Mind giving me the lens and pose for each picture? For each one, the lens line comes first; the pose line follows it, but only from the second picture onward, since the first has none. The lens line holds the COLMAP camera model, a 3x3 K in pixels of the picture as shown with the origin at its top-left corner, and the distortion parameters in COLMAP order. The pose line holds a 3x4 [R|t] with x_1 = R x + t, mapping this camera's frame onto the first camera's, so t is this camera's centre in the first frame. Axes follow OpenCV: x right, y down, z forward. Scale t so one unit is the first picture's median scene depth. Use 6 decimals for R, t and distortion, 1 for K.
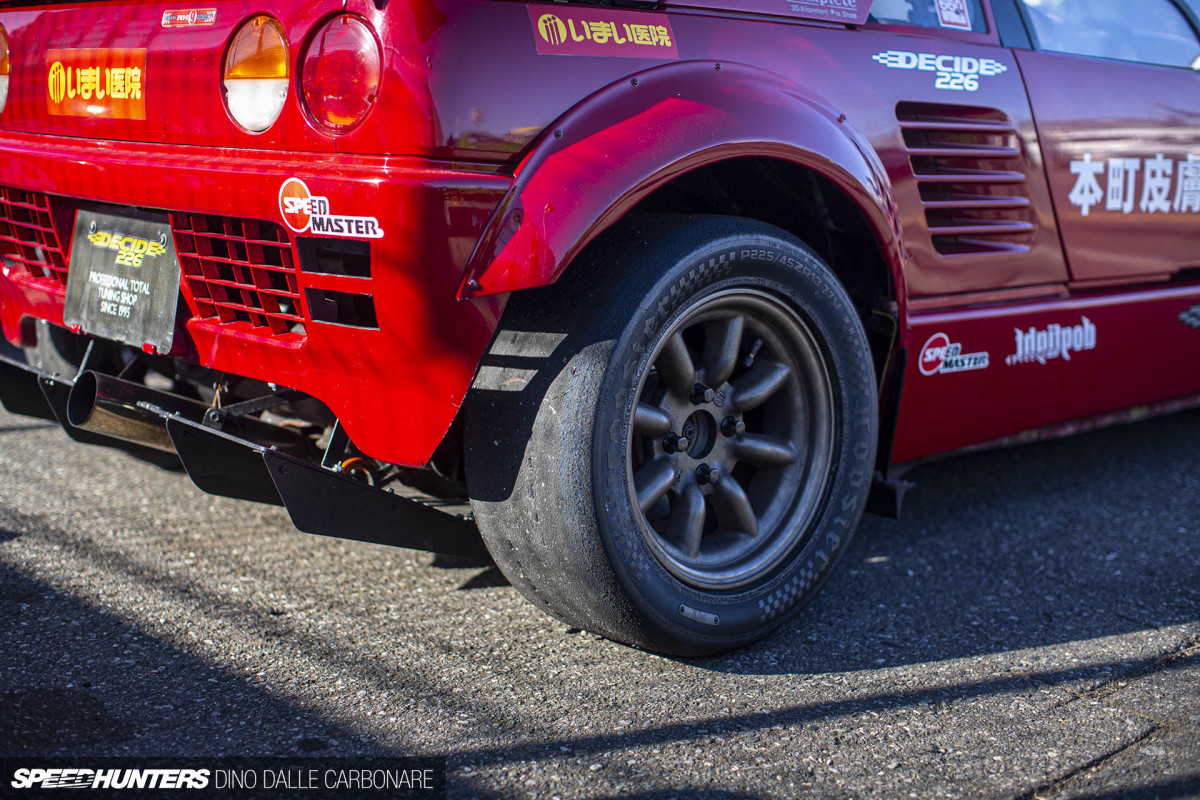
lens RADIAL K [[1782.5, 0, 600.0], [0, 1782.5, 400.0], [0, 0, 1]] dist [-0.166676, 0.077218]
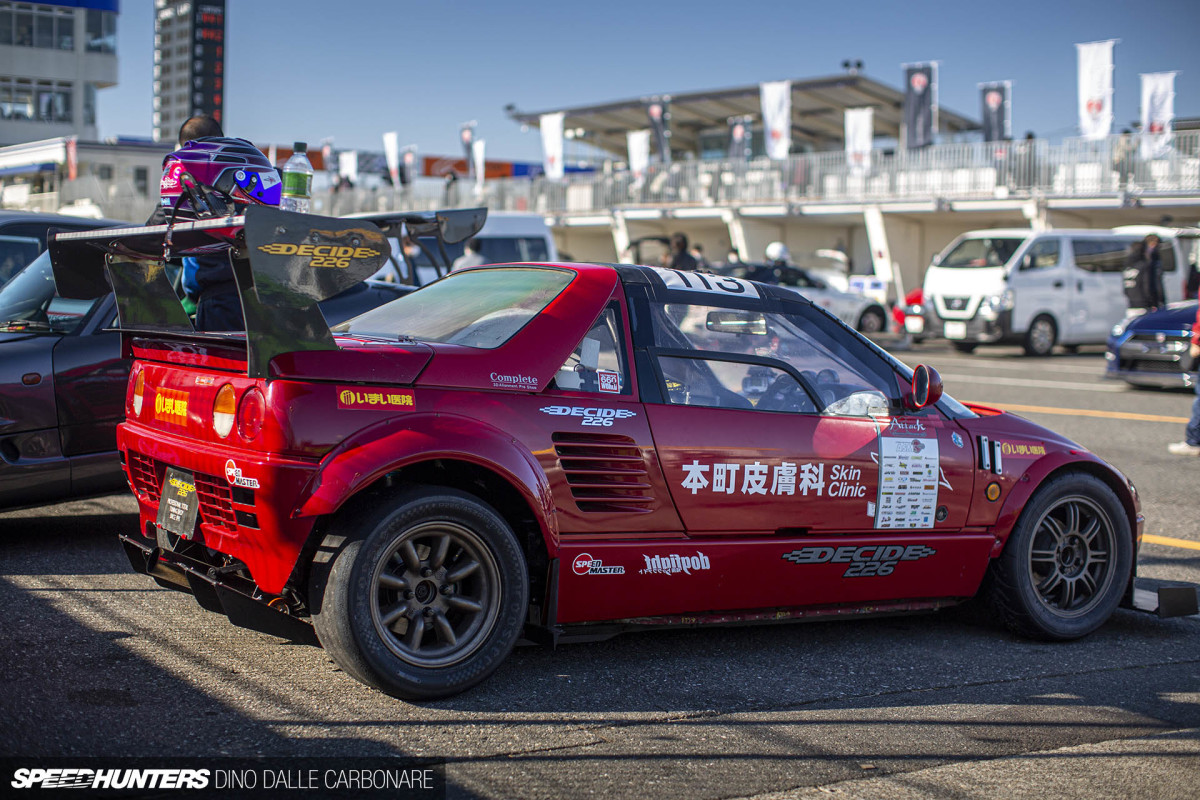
lens RADIAL K [[1782.5, 0, 600.0], [0, 1782.5, 400.0], [0, 0, 1]] dist [-0.166676, 0.077218]
pose [[0.983429, 0.037066, -0.177464, 0.589507], [-0.062611, 0.988086, -0.140591, 0.073490], [0.170139, 0.149372, 0.974033, -0.957904]]
